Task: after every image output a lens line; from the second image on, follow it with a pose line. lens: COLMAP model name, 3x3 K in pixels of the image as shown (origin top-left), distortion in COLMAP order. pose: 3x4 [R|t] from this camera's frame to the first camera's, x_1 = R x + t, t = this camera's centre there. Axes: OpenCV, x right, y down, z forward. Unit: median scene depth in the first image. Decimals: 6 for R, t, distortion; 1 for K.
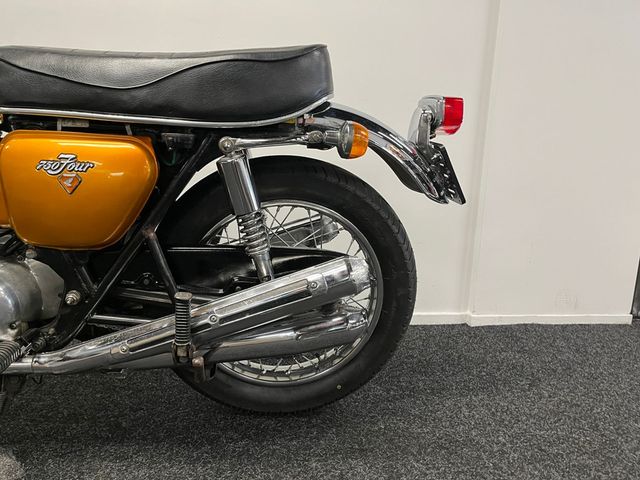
lens RADIAL K [[491.2, 0, 323.7], [0, 491.2, 242.9], [0, 0, 1]] dist [0.069743, -0.095059]
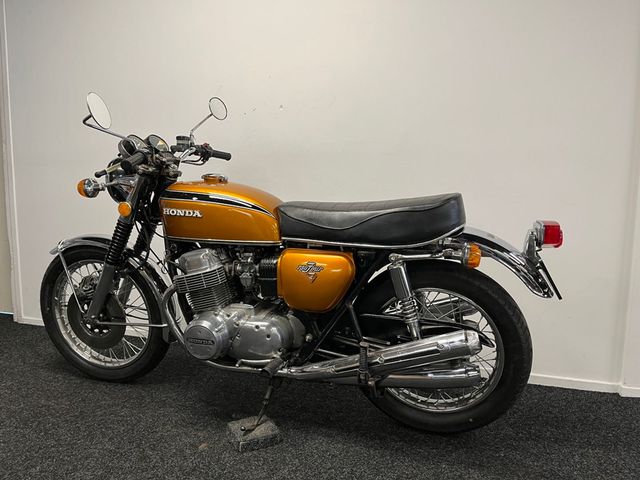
lens RADIAL K [[491.2, 0, 320.4], [0, 491.2, 243.0], [0, 0, 1]] dist [0.069743, -0.095059]
pose [[0.905812, 0.022744, -0.423070, 0.274207], [-0.058513, 0.995705, -0.071751, -0.103535], [0.419621, 0.089748, 0.903252, -0.610665]]
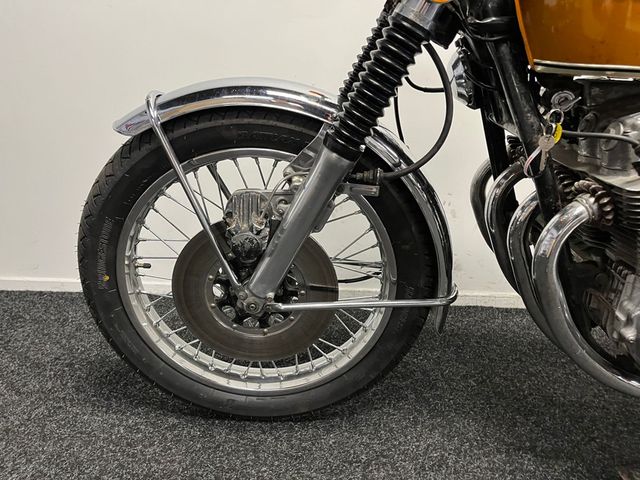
lens RADIAL K [[491.2, 0, 317.4], [0, 491.2, 238.1], [0, 0, 1]] dist [0.069743, -0.095059]
pose [[0.985577, 0.037729, -0.164969, -1.212495], [-0.018865, 0.993249, 0.114453, -0.076841], [0.168174, -0.109690, 0.979635, 0.109468]]
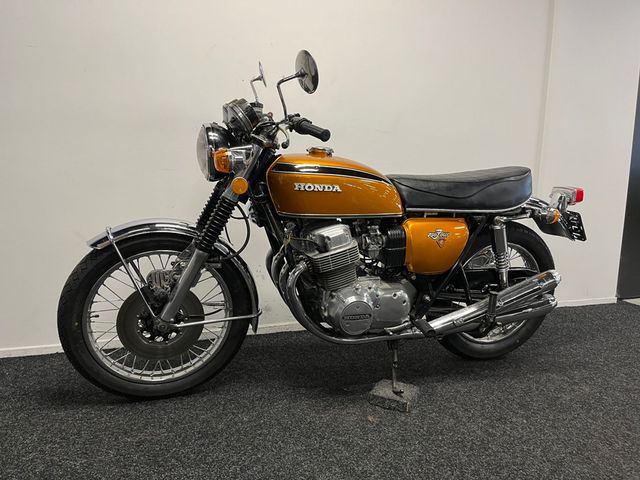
lens RADIAL K [[491.2, 0, 319.6], [0, 491.2, 237.6], [0, 0, 1]] dist [0.069743, -0.095059]
pose [[0.982392, -0.046051, 0.181064, -1.216872], [0.054053, 0.997756, -0.039504, -0.075548], [-0.178839, 0.048596, 0.982678, -0.854244]]
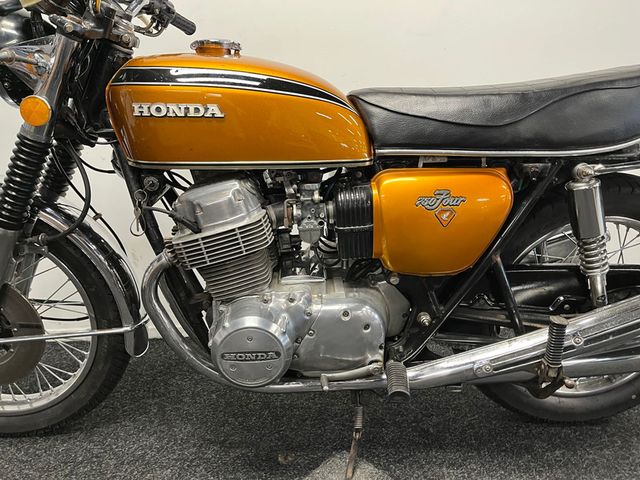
lens RADIAL K [[492.9, 0, 314.9], [0, 492.9, 233.6], [0, 0, 1]] dist [0.040539, -0.045606]
pose [[0.992323, -0.030315, -0.119901, -0.576600], [0.033117, 0.999221, 0.021451, -0.100934], [0.119157, -0.025257, 0.992554, -0.088491]]
